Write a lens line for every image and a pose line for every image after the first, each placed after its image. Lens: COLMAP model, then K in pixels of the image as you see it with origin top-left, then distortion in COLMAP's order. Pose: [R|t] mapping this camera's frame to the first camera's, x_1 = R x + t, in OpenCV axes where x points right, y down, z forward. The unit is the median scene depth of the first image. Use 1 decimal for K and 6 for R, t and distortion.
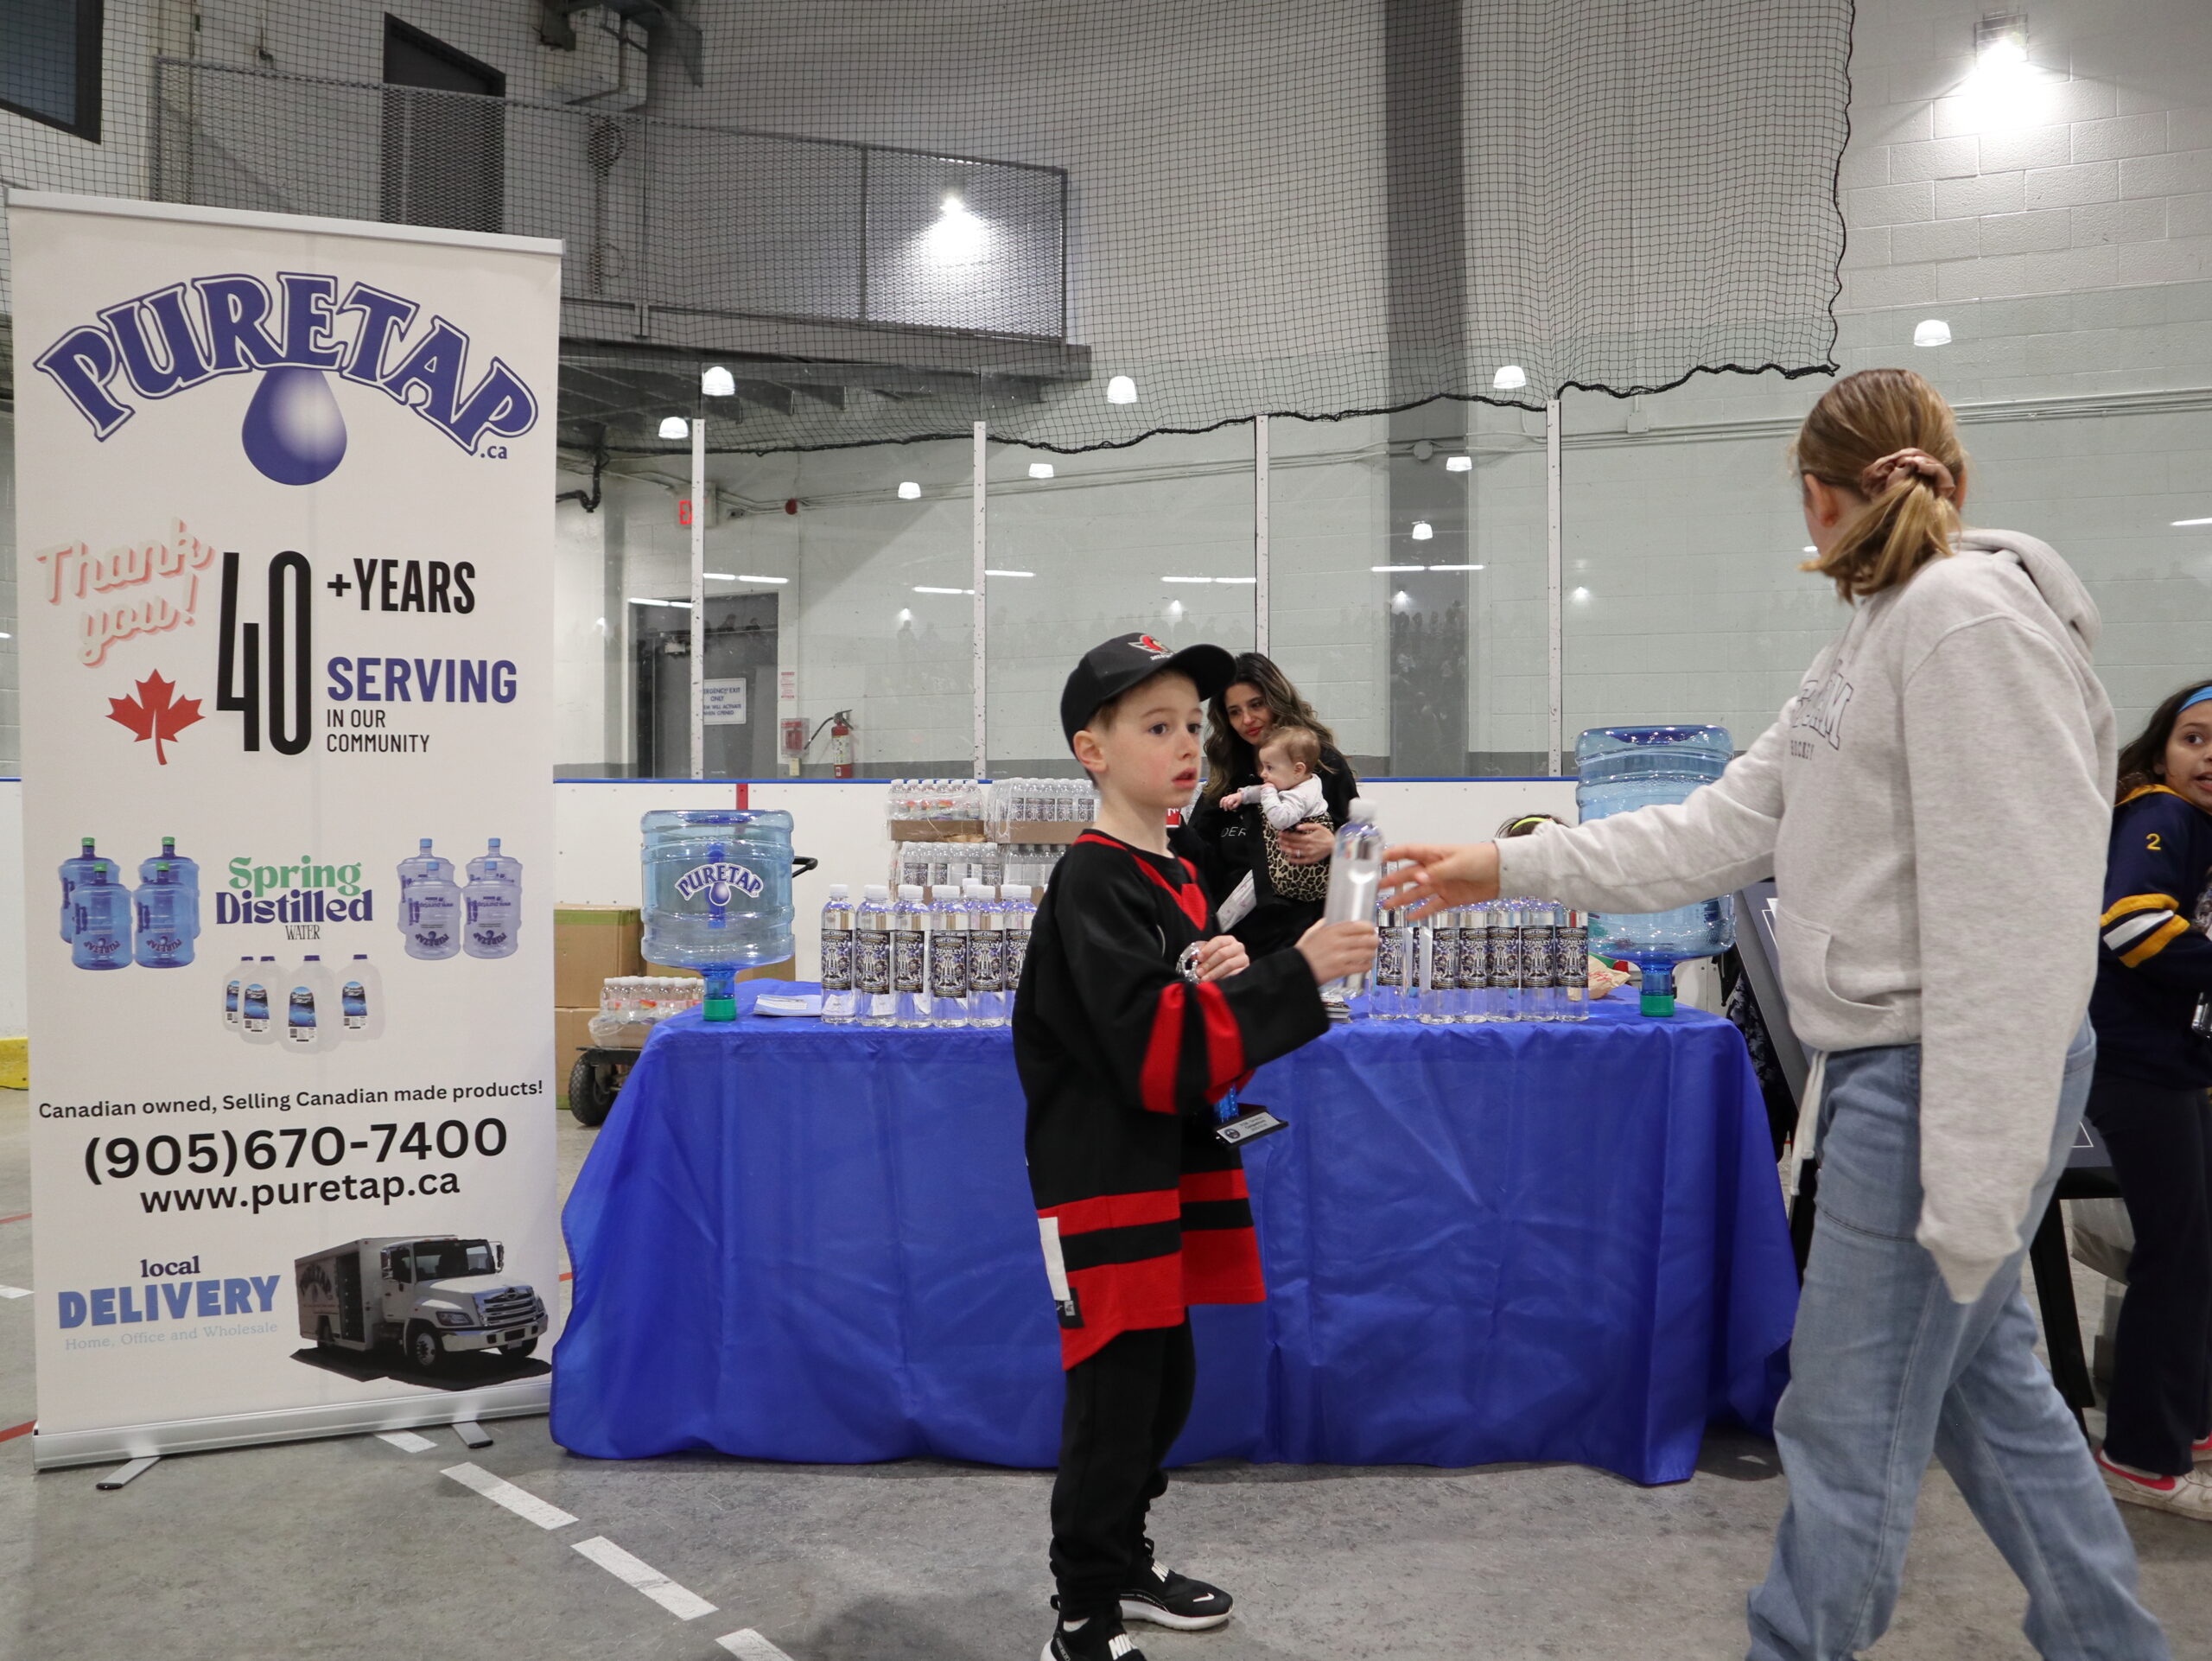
lens RADIAL K [[1704.5, 0, 1089.3], [0, 1704.5, 825.8], [0, 0, 1]] dist [-0.131704, 0.081600]
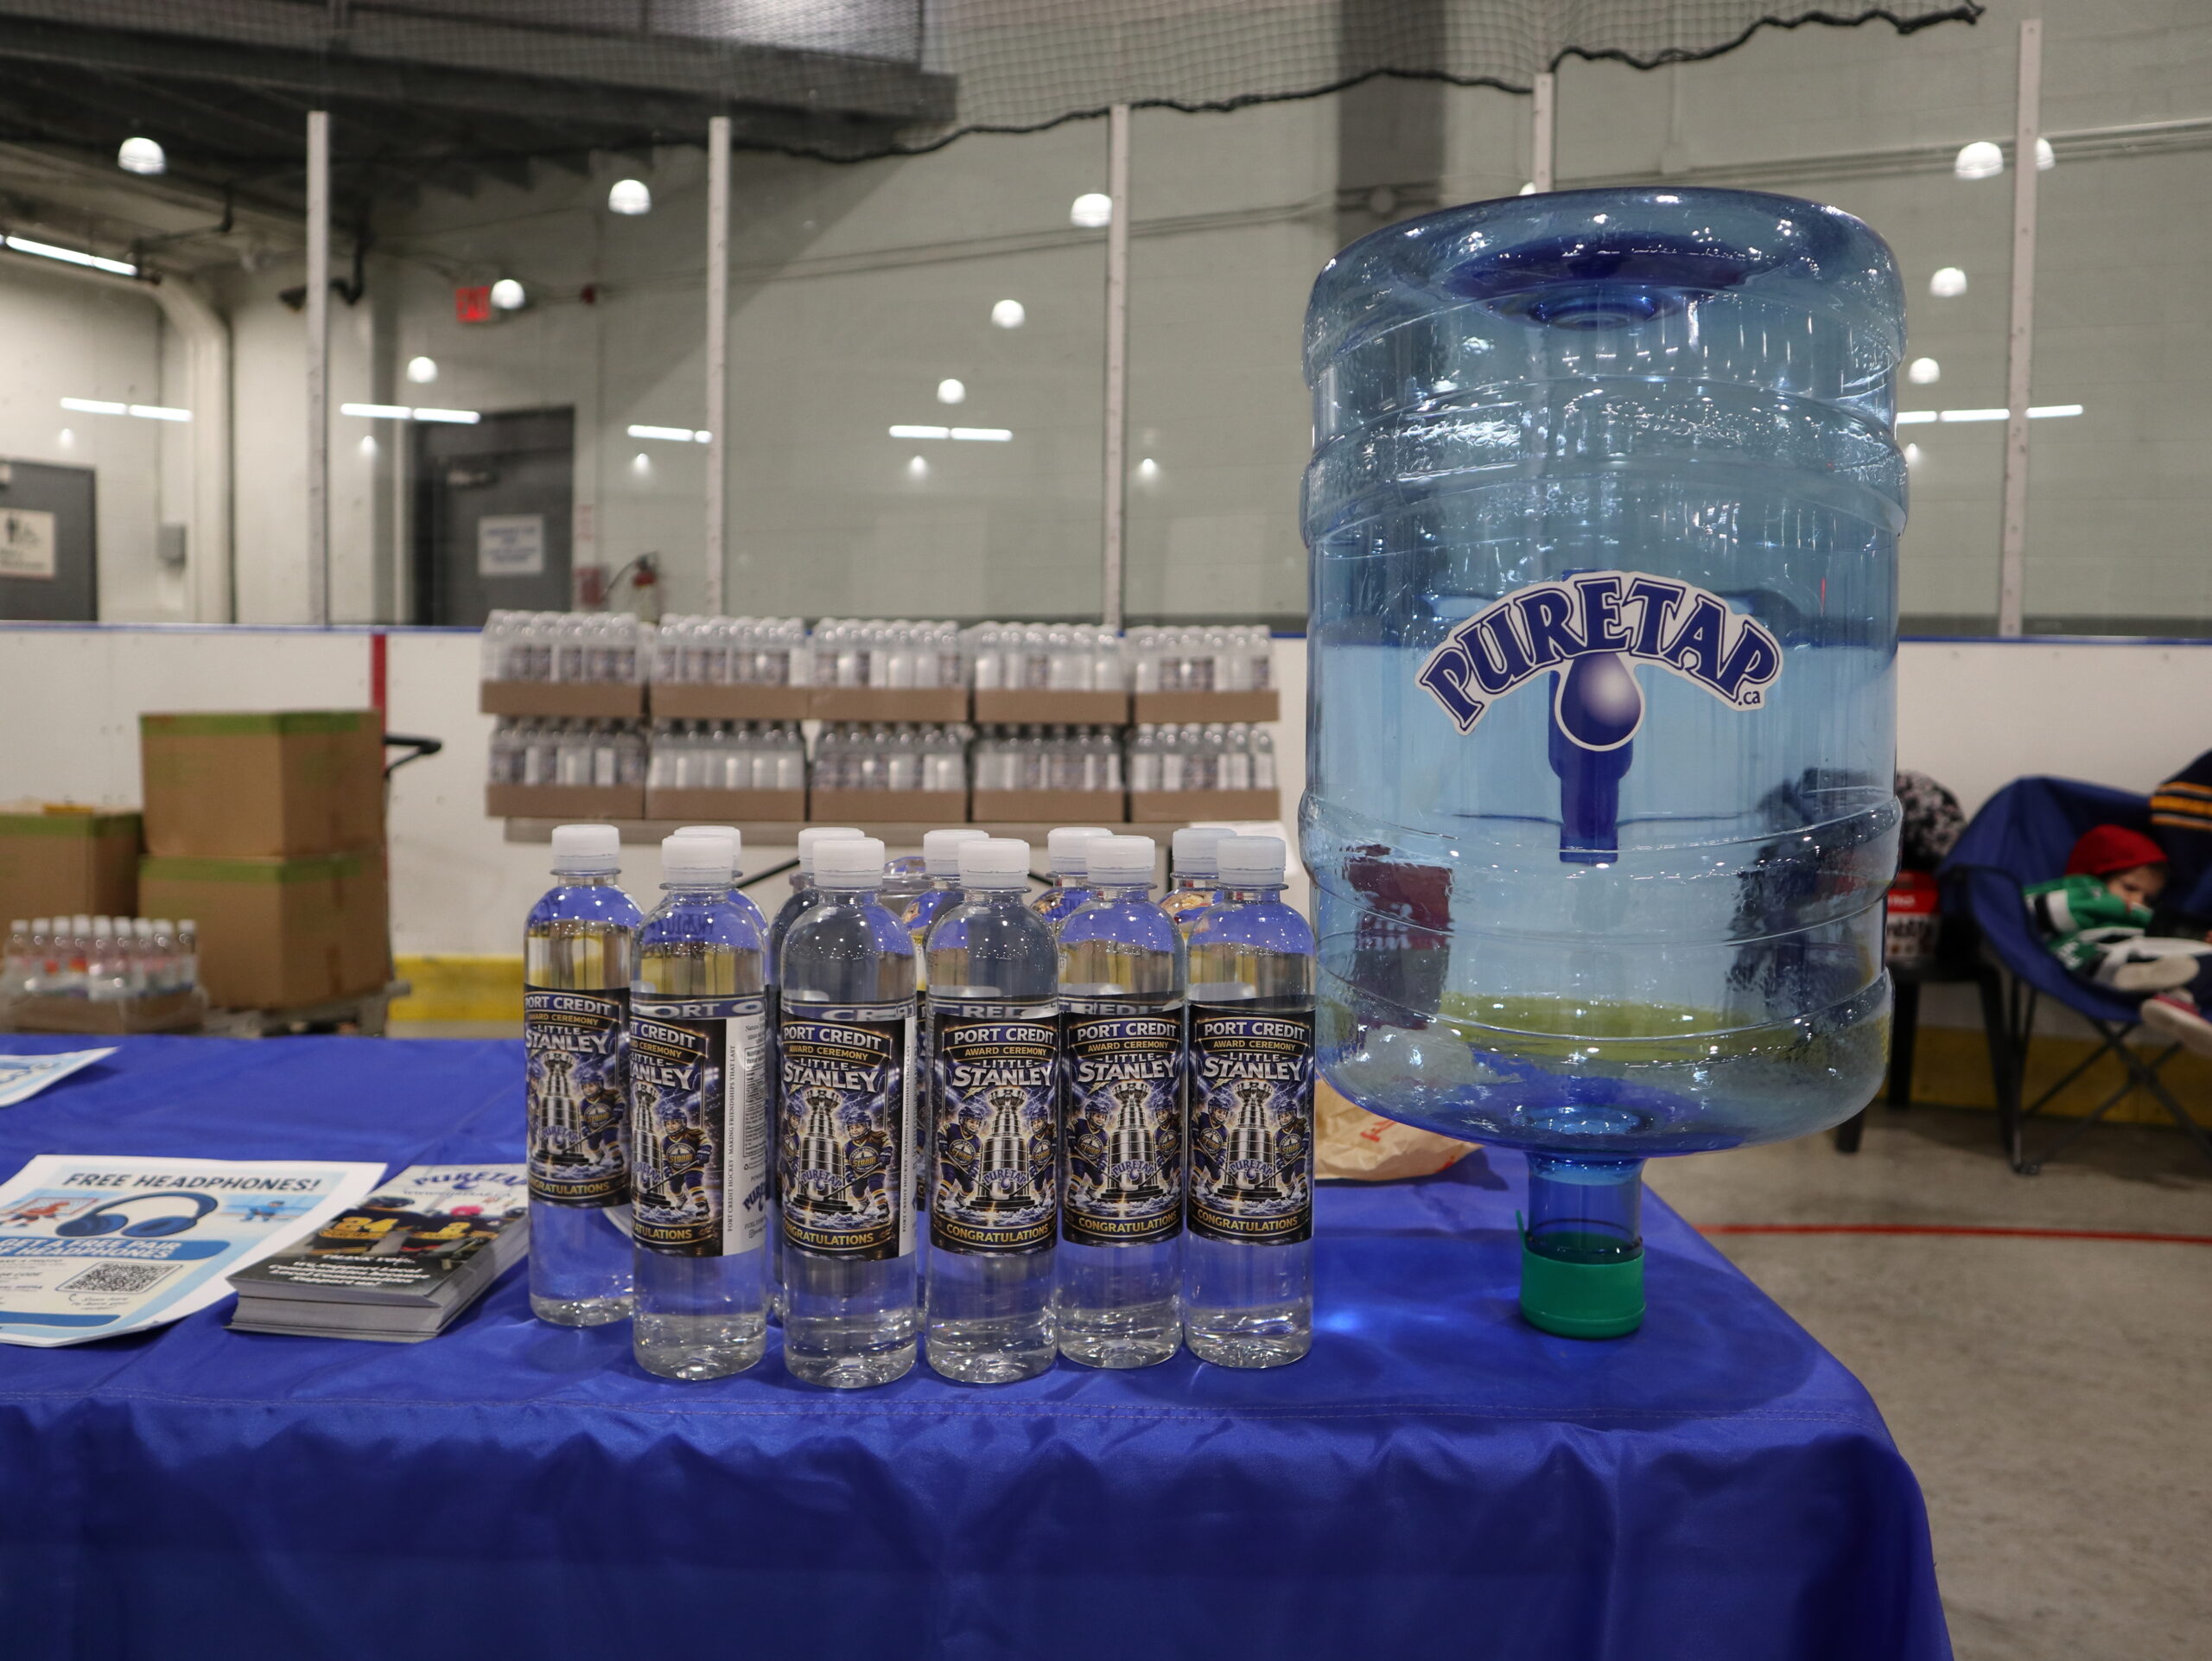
lens RADIAL K [[1784.9, 0, 1087.1], [0, 1784.9, 814.8], [0, 0, 1]] dist [-0.120229, 0.083083]
pose [[0.999858, 0.014644, -0.008337, 0.110388], [-0.014171, 0.998431, 0.054174, 0.007477], [0.009117, -0.054048, 0.998497, 0.303976]]
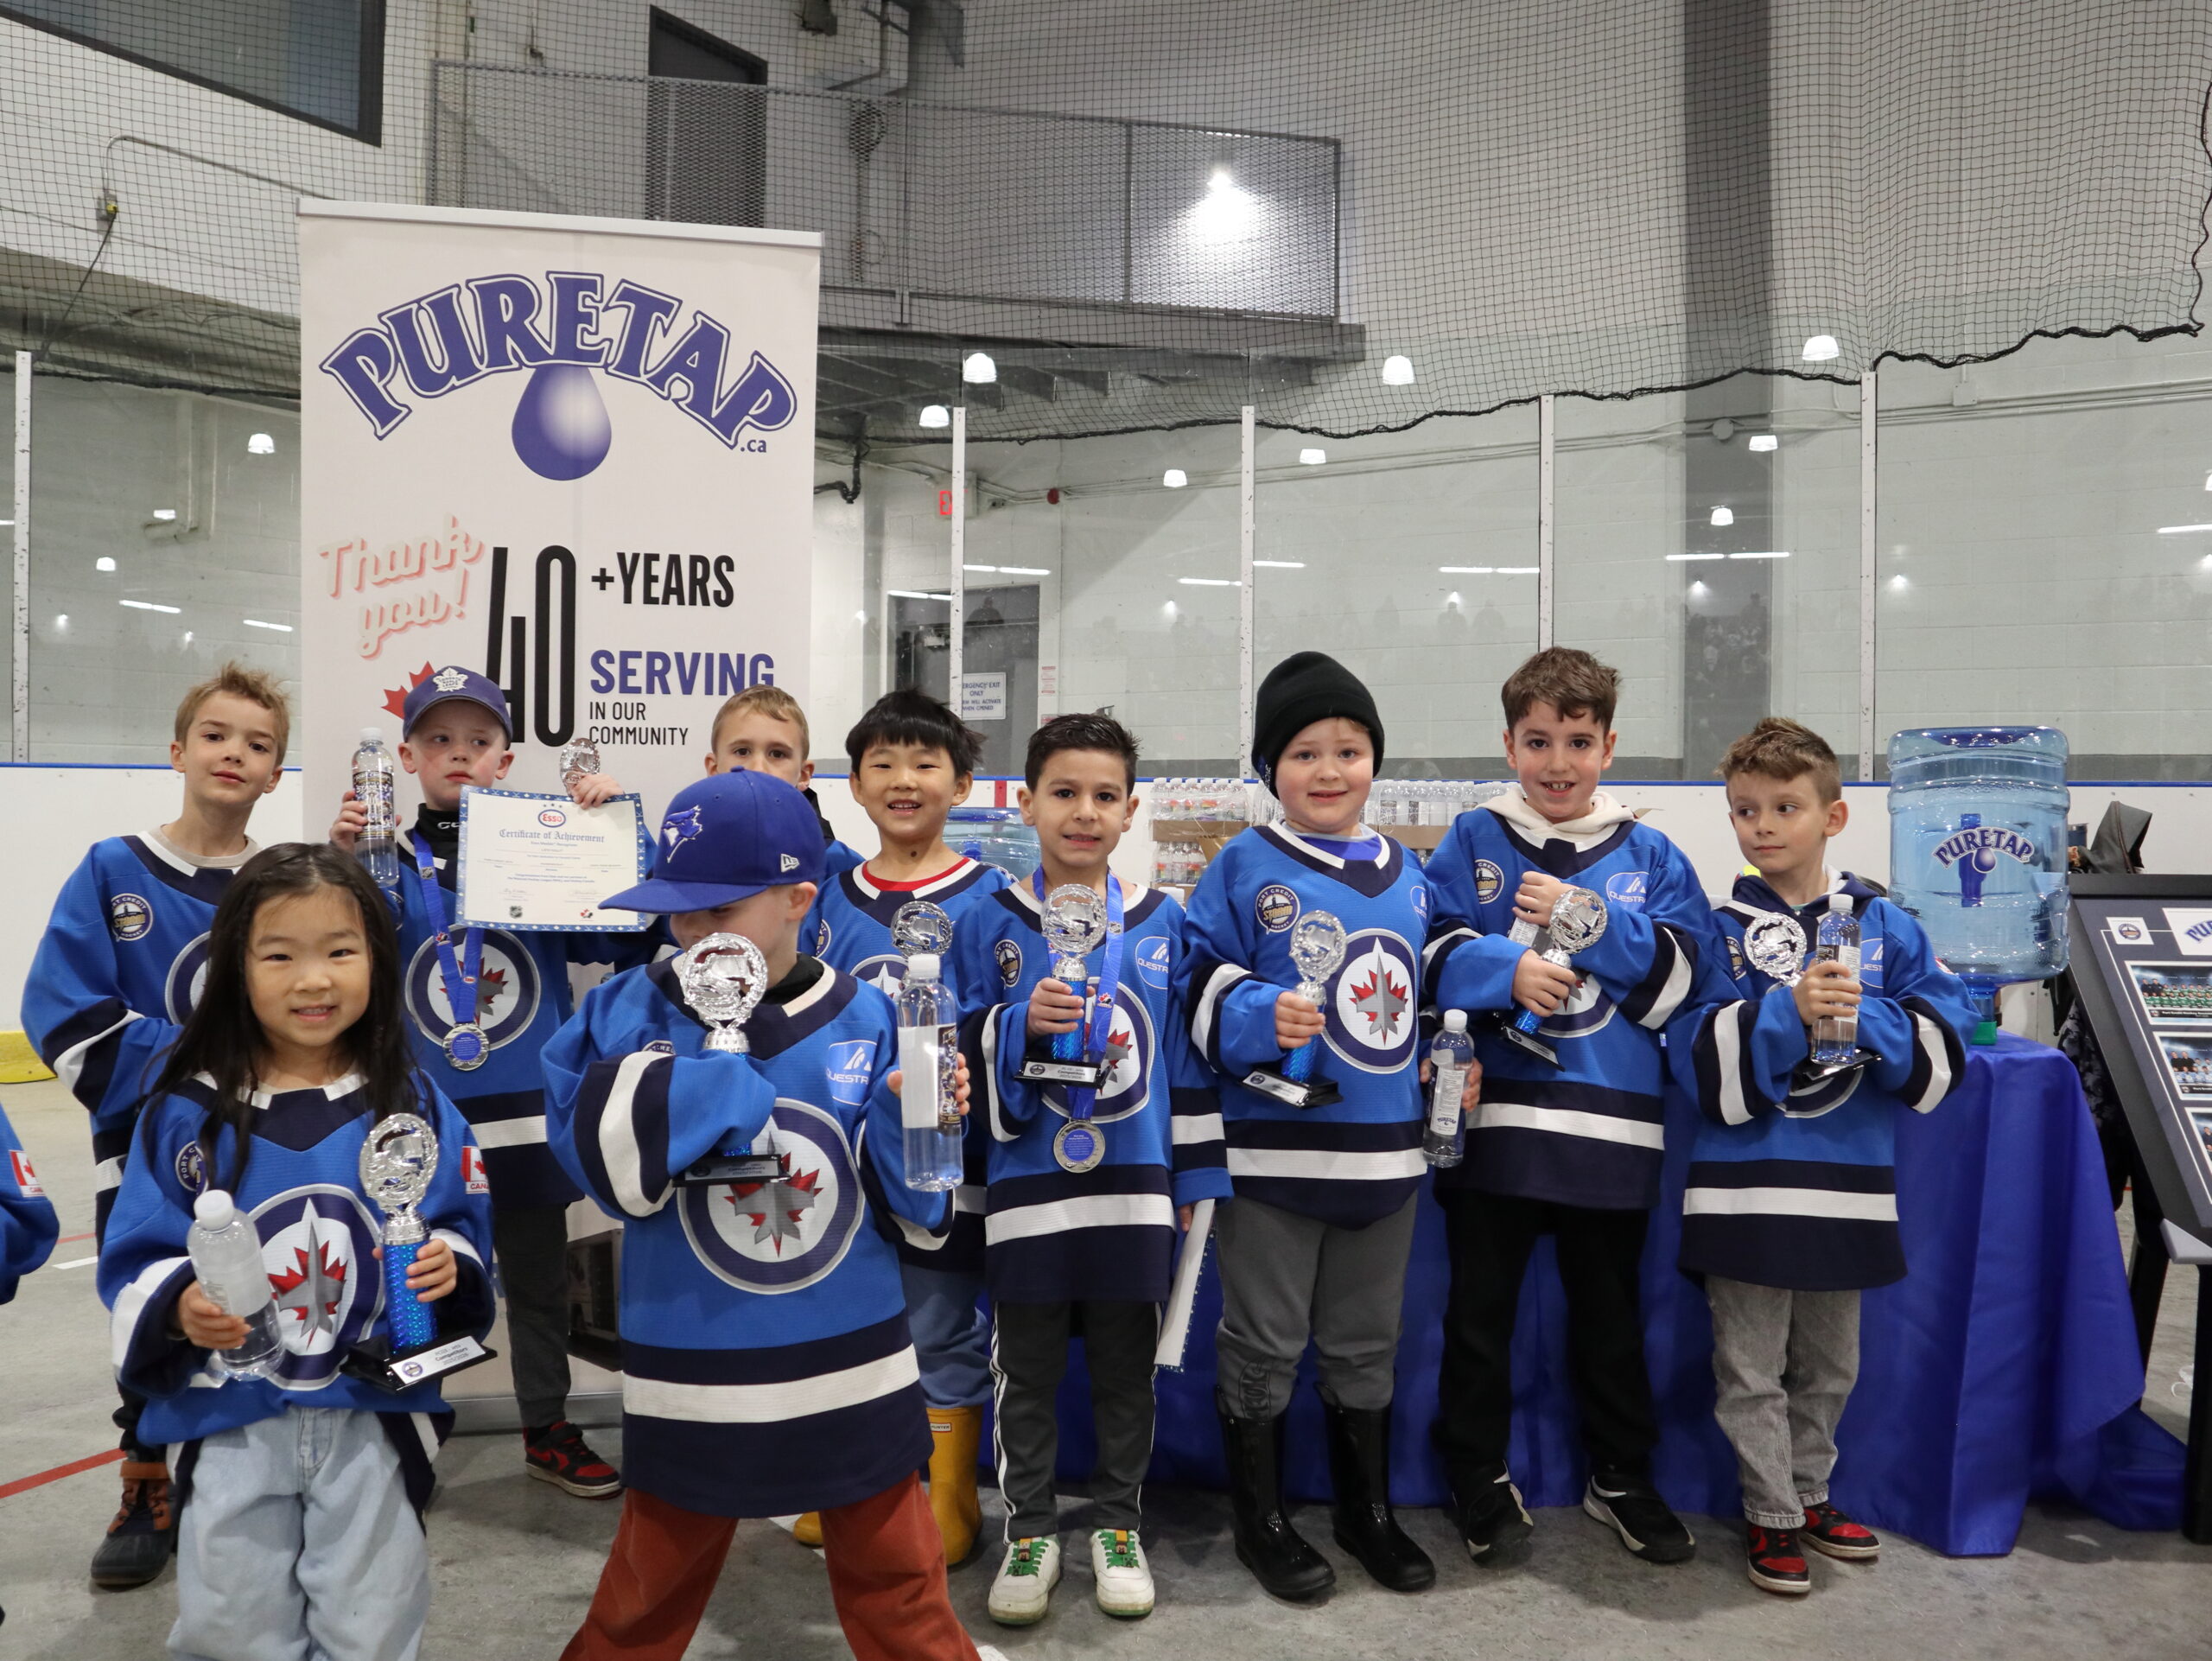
lens RADIAL K [[1784.9, 0, 1087.1], [0, 1784.9, 814.8], [0, 0, 1]] dist [-0.120229, 0.083083]
pose [[0.988067, 0.012155, -0.153545, 0.002691], [-0.013295, 0.999891, -0.006398, 0.000674], [0.153451, 0.008363, 0.988121, -0.006552]]
